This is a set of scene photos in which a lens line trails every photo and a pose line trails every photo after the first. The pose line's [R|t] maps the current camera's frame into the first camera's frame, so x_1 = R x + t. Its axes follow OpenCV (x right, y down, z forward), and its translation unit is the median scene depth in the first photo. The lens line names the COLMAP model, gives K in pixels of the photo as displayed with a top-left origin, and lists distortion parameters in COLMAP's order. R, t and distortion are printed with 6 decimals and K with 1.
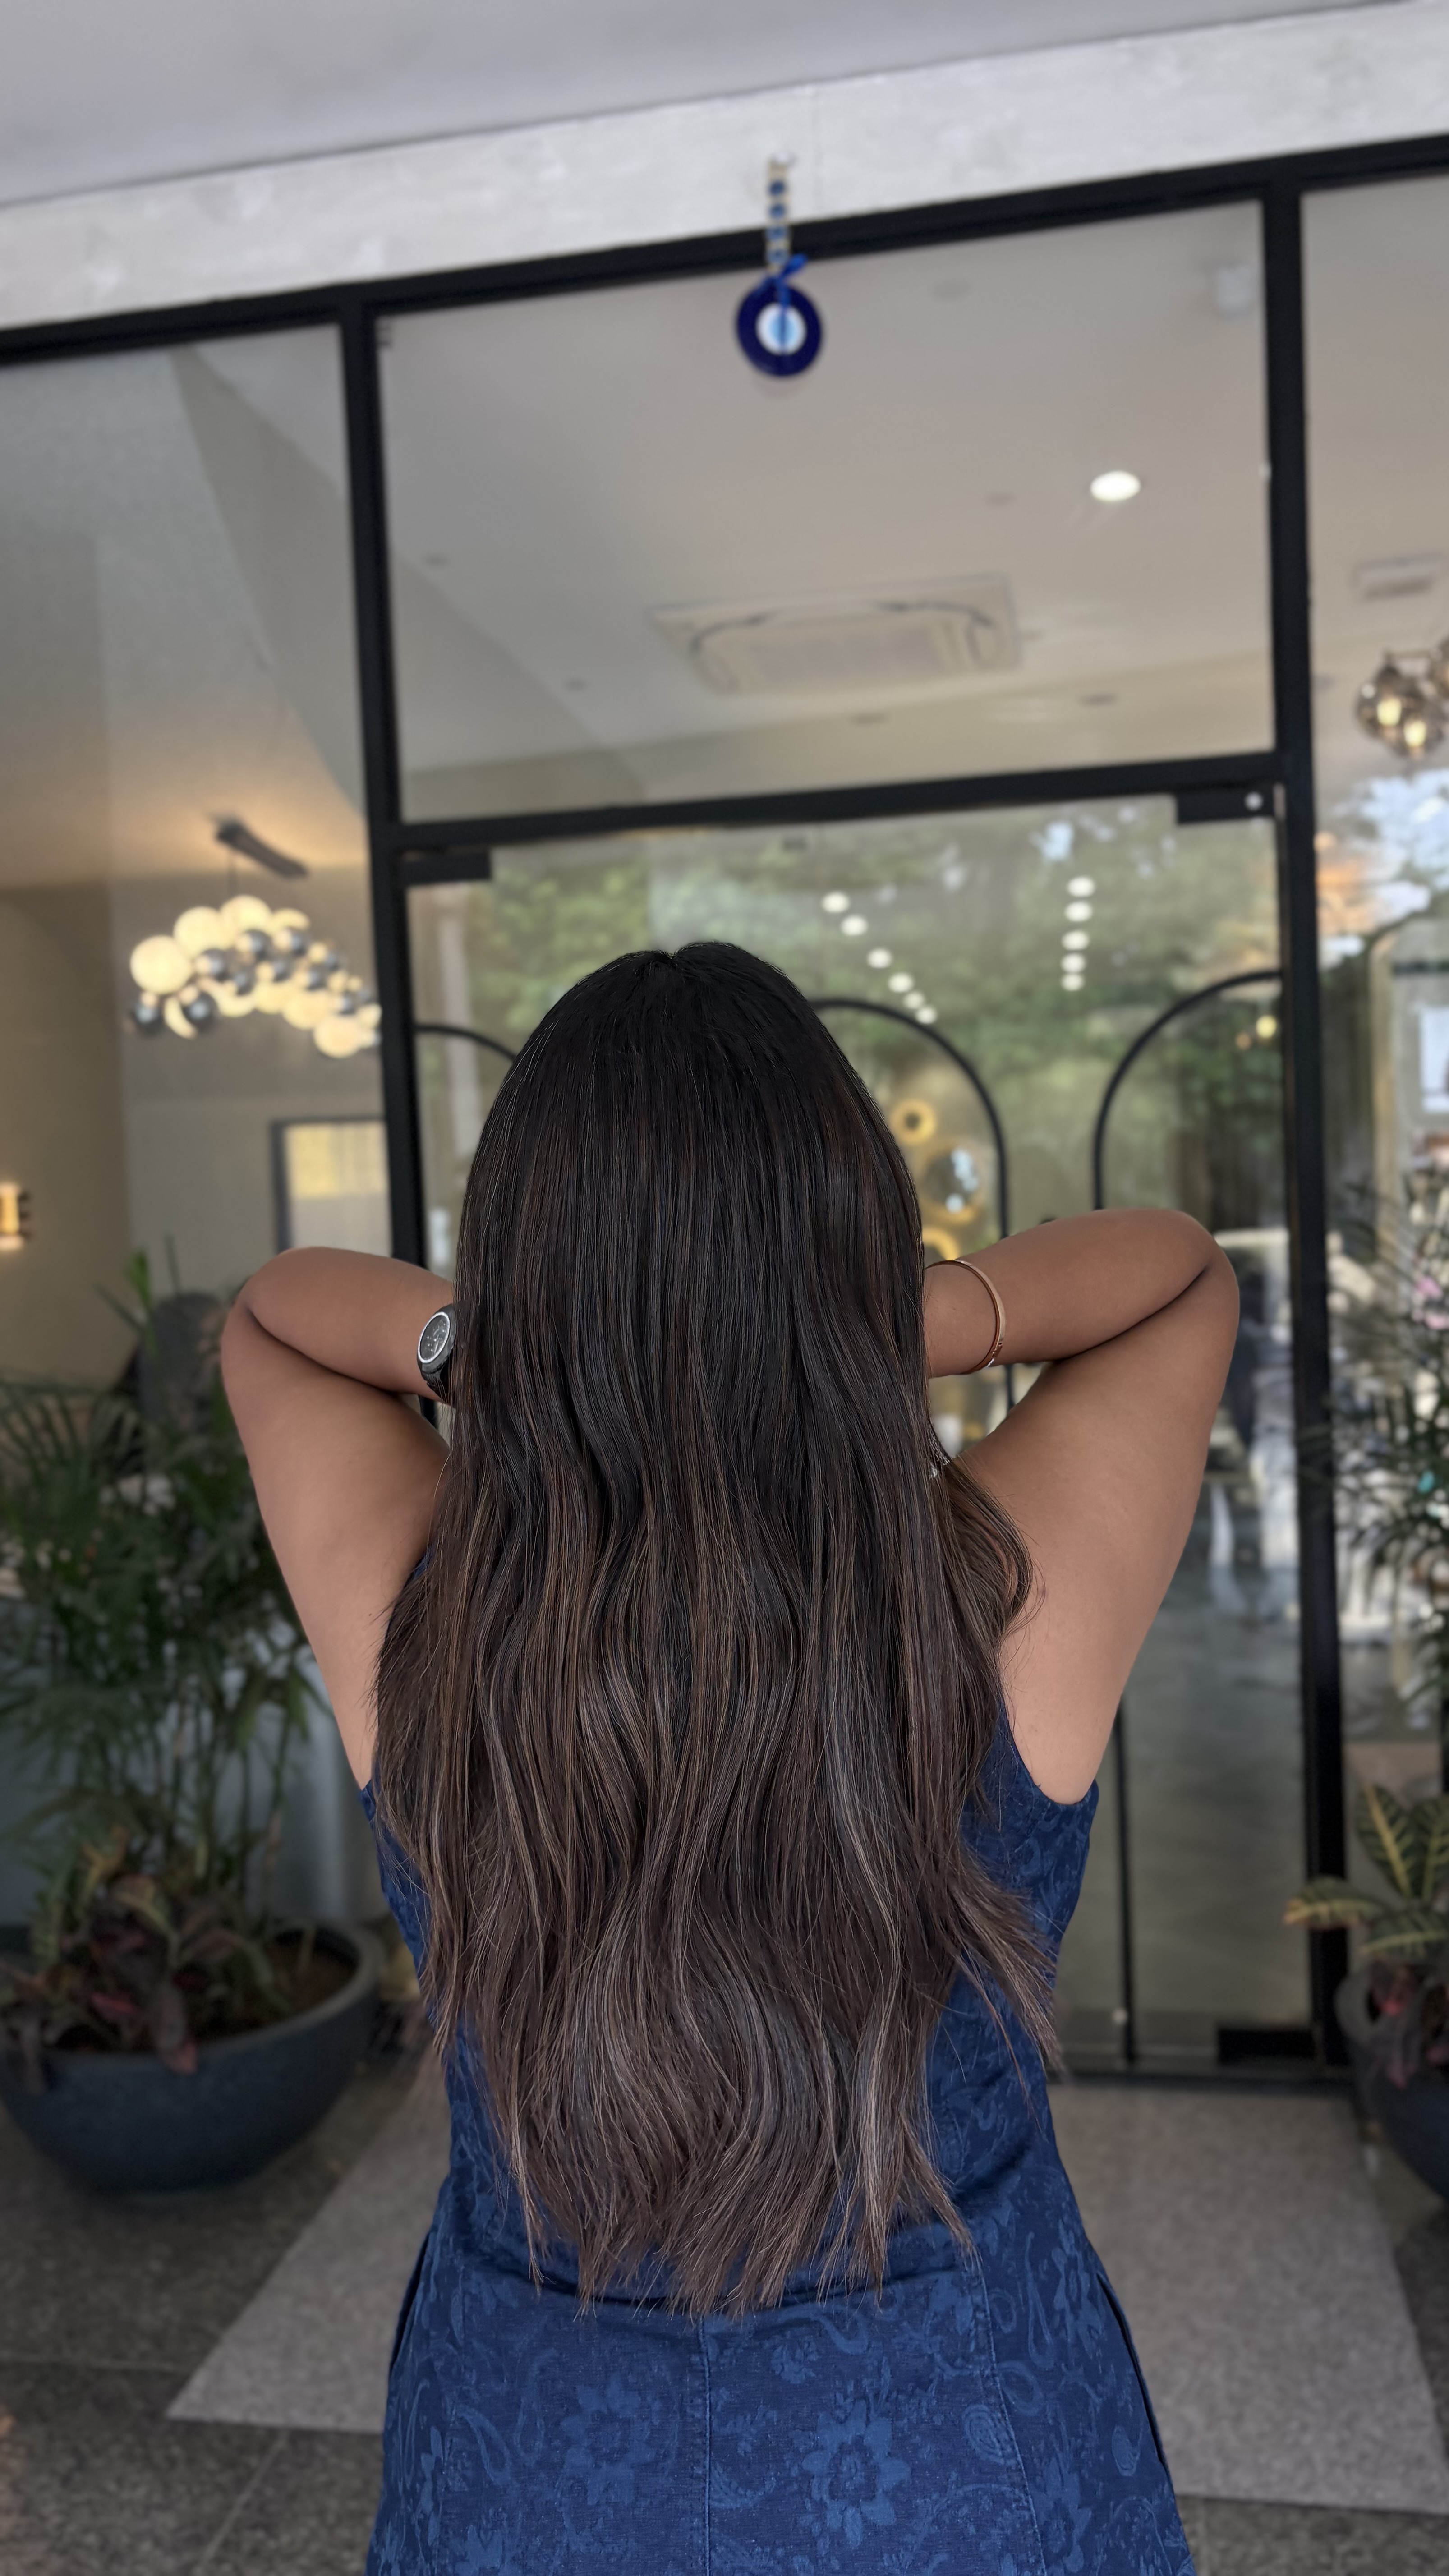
lens RADIAL K [[1839.7, 0, 764.5], [0, 1839.7, 1285.6], [0, 0, 1]] dist [0.069587, -0.087394]
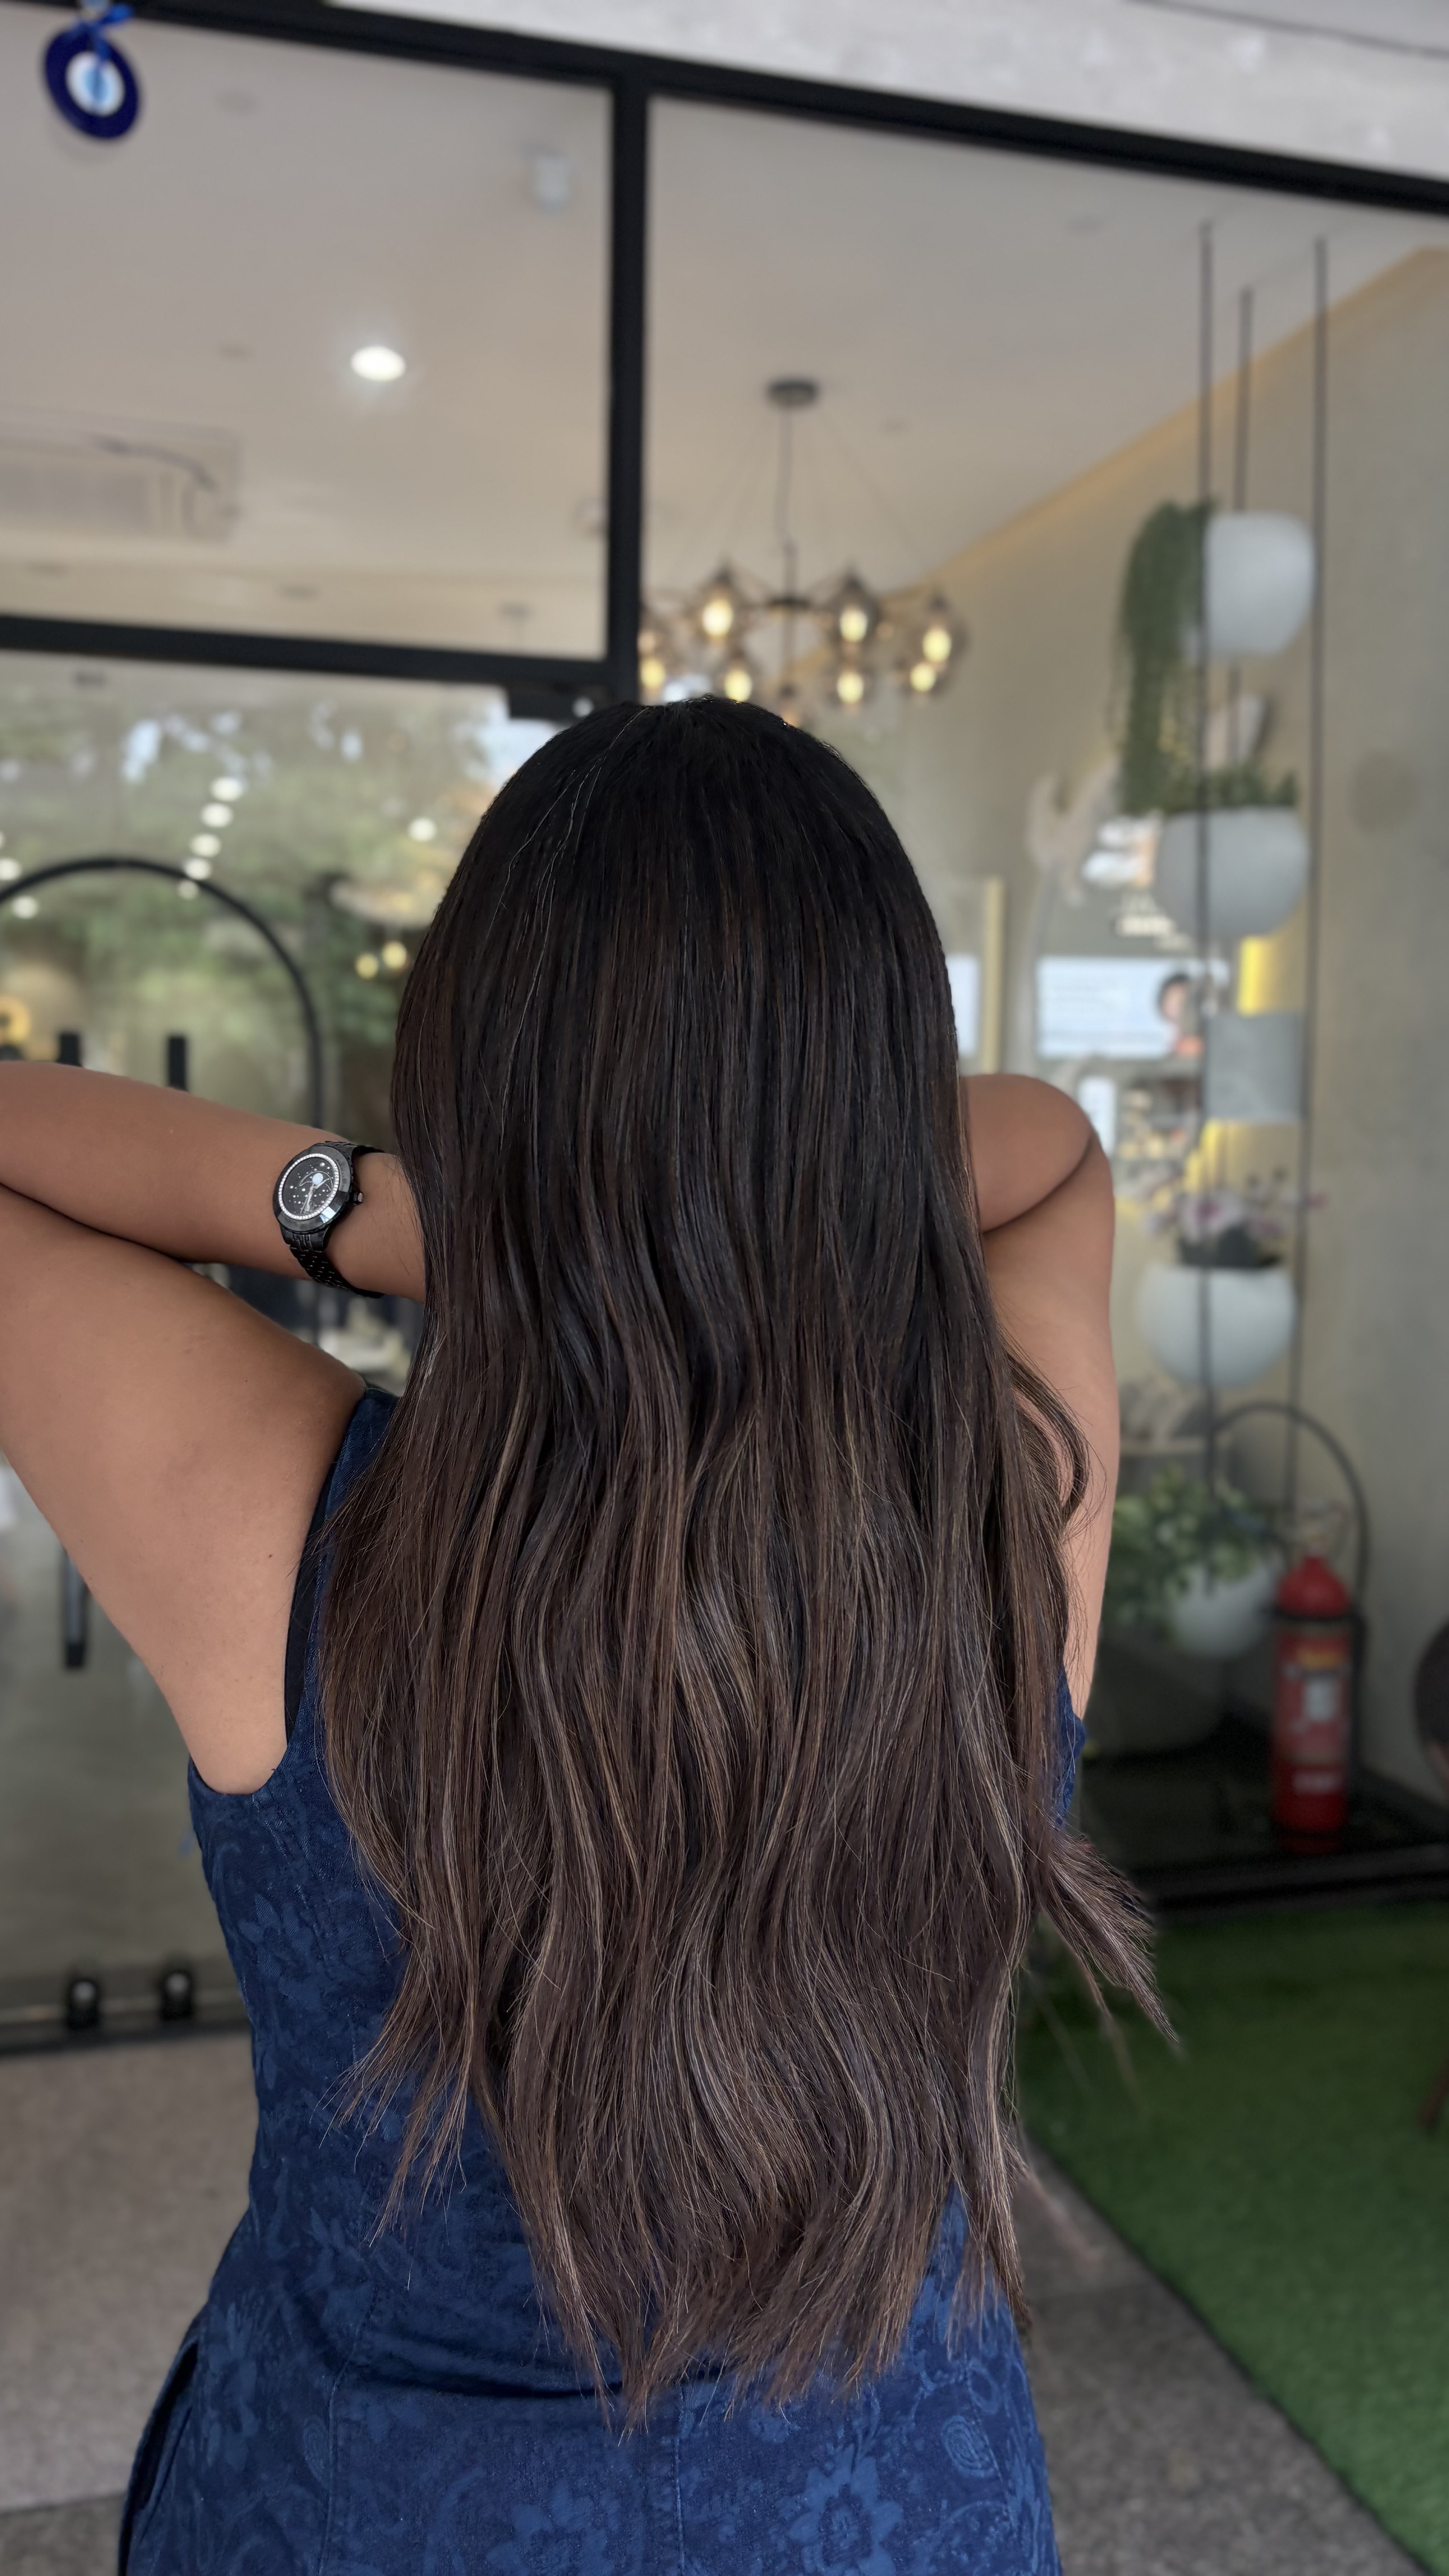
lens RADIAL K [[1839.7, 0, 764.5], [0, 1839.7, 1285.6], [0, 0, 1]] dist [0.069587, -0.087394]
pose [[0.911297, 0.024436, 0.411023, -0.346759], [-0.044344, 0.998256, 0.038970, 0.034805], [-0.409354, -0.053740, 0.910791, 0.262995]]
